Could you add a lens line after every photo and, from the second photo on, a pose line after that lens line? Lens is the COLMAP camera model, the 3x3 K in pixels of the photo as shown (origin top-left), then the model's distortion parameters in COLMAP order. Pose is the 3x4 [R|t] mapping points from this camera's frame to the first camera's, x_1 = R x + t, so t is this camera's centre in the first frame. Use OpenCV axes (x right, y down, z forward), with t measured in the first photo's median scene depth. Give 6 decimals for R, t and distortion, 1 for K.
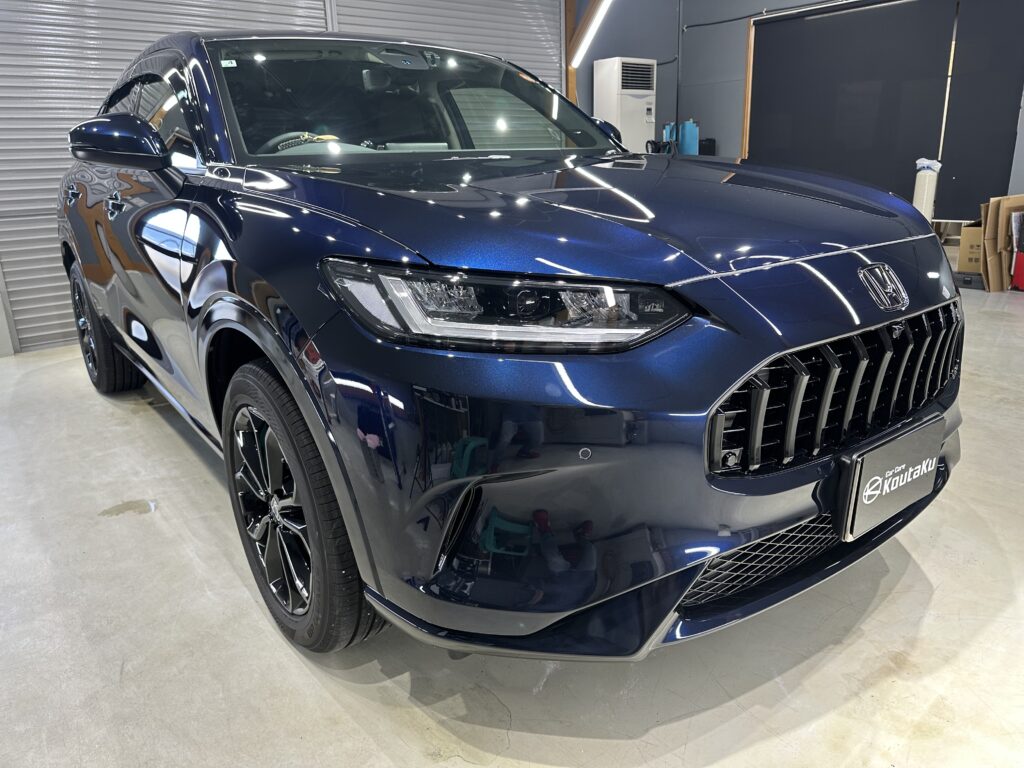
lens RADIAL K [[701.7, 0, 514.9], [0, 701.7, 390.4], [0, 0, 1]] dist [-0.004319, -0.004182]
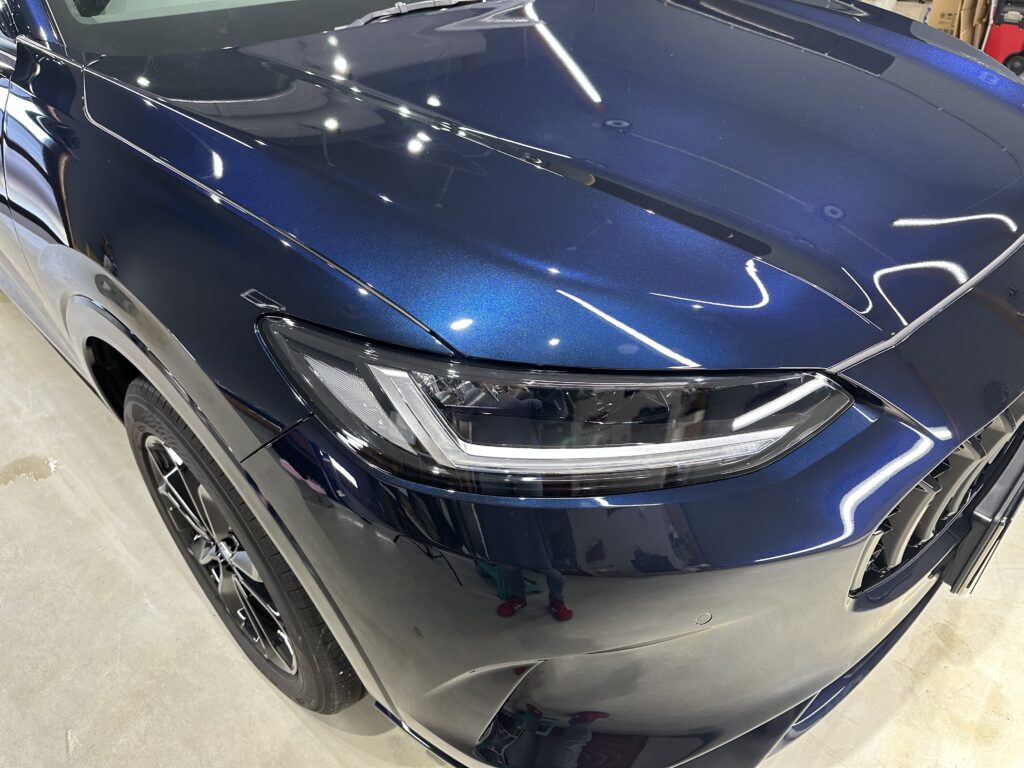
lens RADIAL K [[701.7, 0, 514.9], [0, 701.7, 390.4], [0, 0, 1]] dist [-0.004319, -0.004182]
pose [[0.990615, -0.079218, 0.111384, -0.095575], [0.038616, 0.943923, 0.327898, -0.239233], [-0.131114, -0.320520, 0.938124, 0.286798]]
